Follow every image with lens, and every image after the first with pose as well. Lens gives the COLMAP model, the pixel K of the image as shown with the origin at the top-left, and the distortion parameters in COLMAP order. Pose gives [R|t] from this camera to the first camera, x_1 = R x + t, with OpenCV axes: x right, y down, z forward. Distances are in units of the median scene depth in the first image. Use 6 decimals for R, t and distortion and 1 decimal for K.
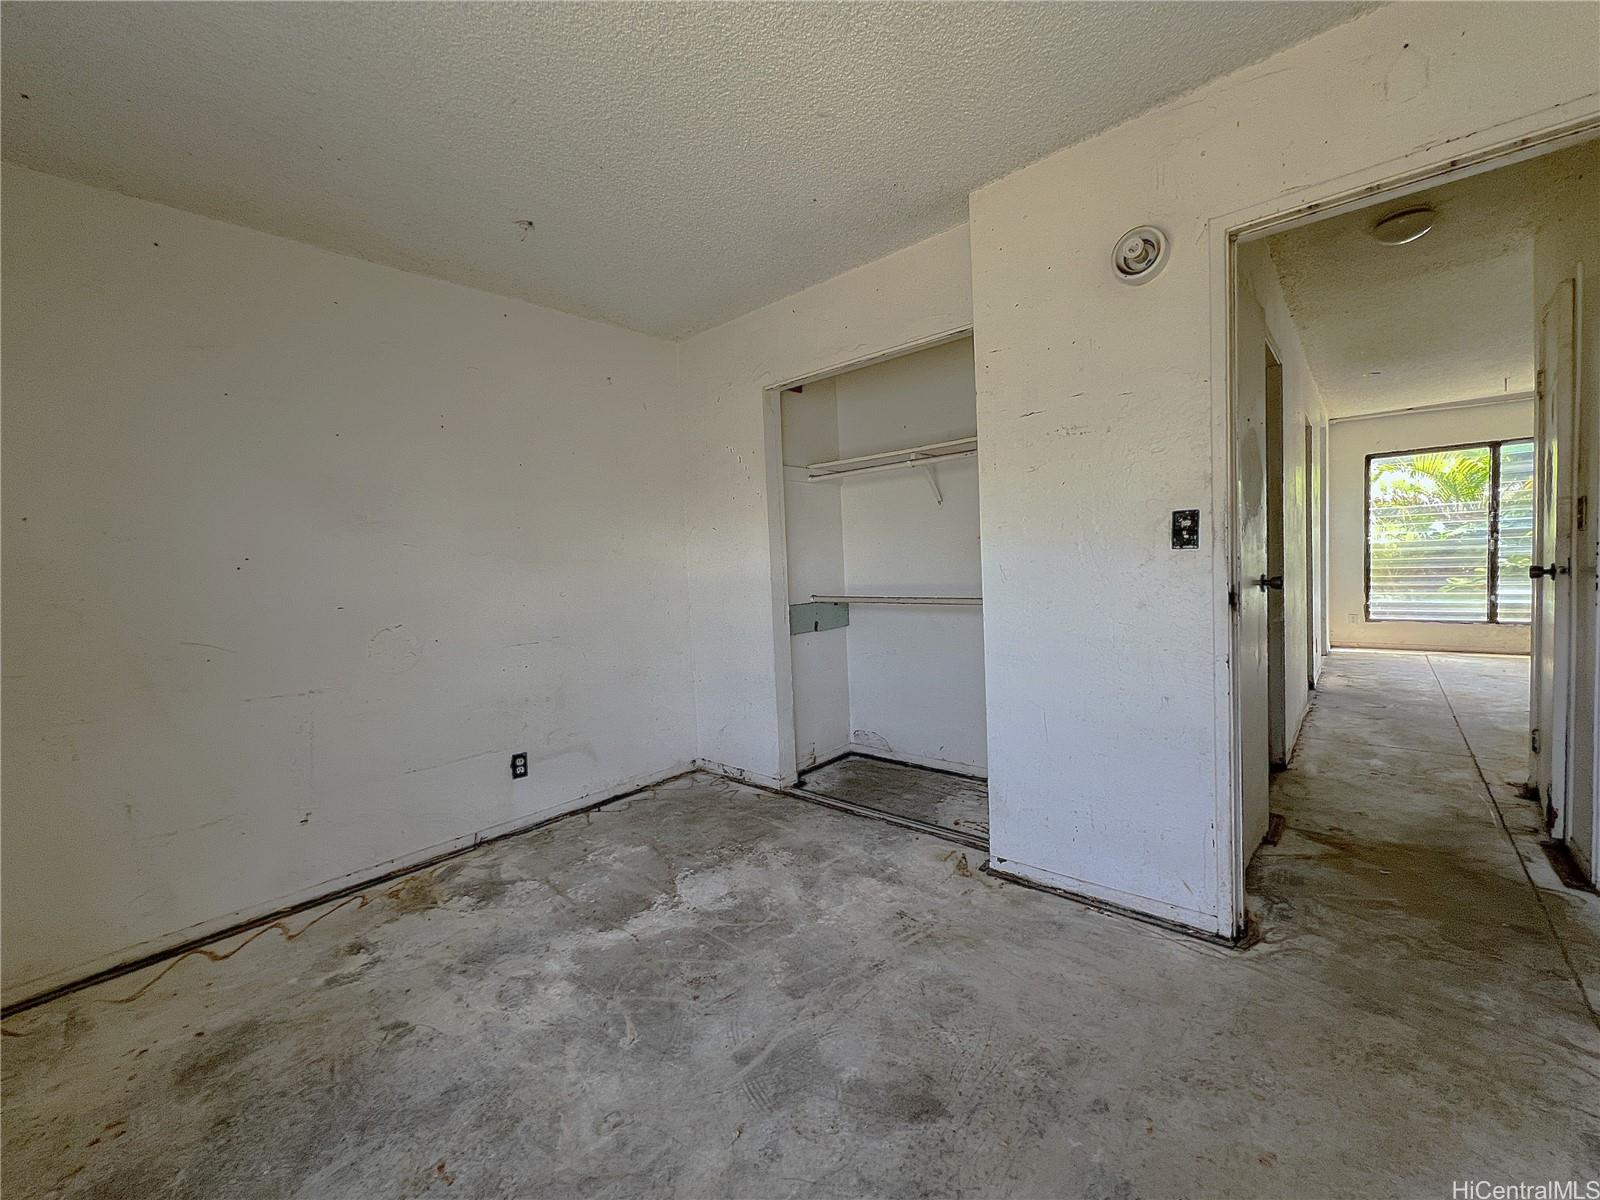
lens RADIAL K [[642.3, 0, 793.2], [0, 642.3, 594.4], [0, 0, 1]] dist [-0.005778, 0.001745]
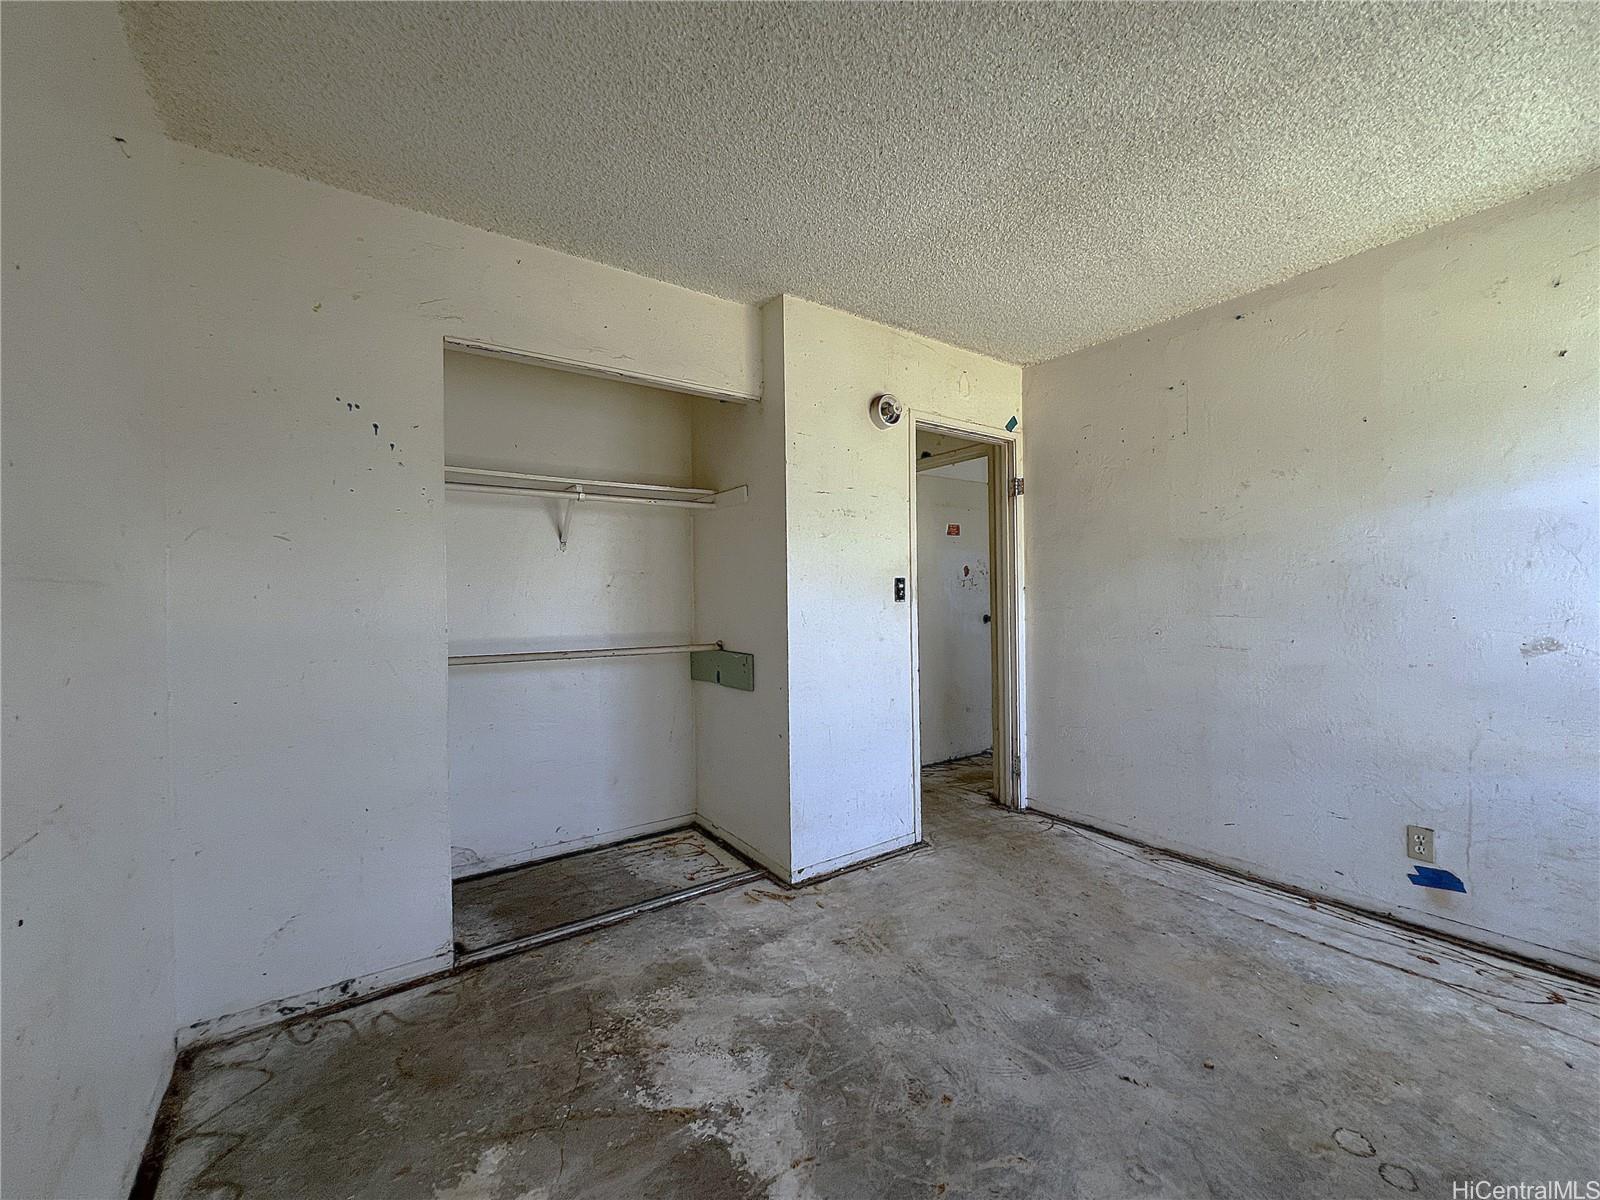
lens RADIAL K [[642.3, 0, 793.8], [0, 642.3, 595.8], [0, 0, 1]] dist [-0.005778, 0.001745]
pose [[0.229036, 0.046468, 0.972308, -0.845895], [0.051918, 0.996855, -0.059870, -0.003934], [-0.972032, 0.064193, 0.225903, 0.761888]]
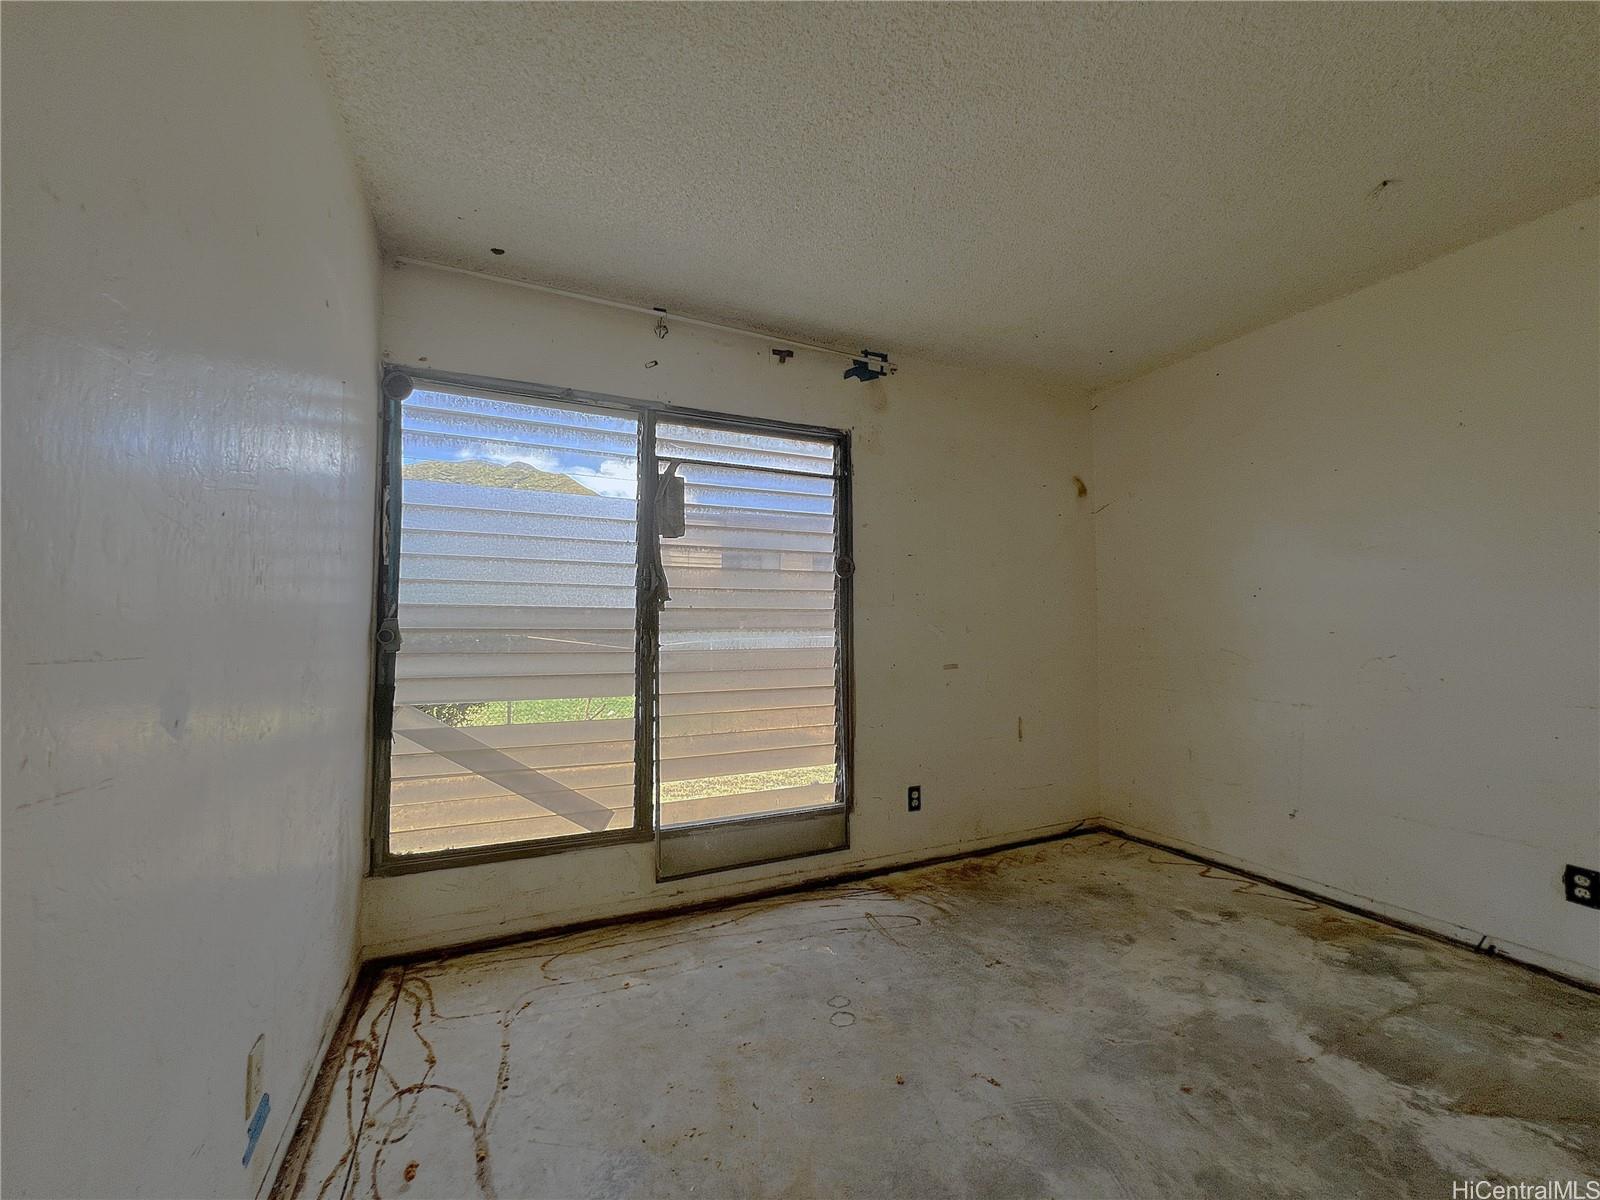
lens RADIAL K [[642.3, 0, 794.4], [0, 642.3, 597.9], [0, 0, 1]] dist [-0.005778, 0.001745]
pose [[-0.396107, 0.006270, -0.918183, 0.677956], [-0.022884, 0.999599, 0.016698, -0.035514], [0.917919, 0.027626, -0.395804, 0.661931]]
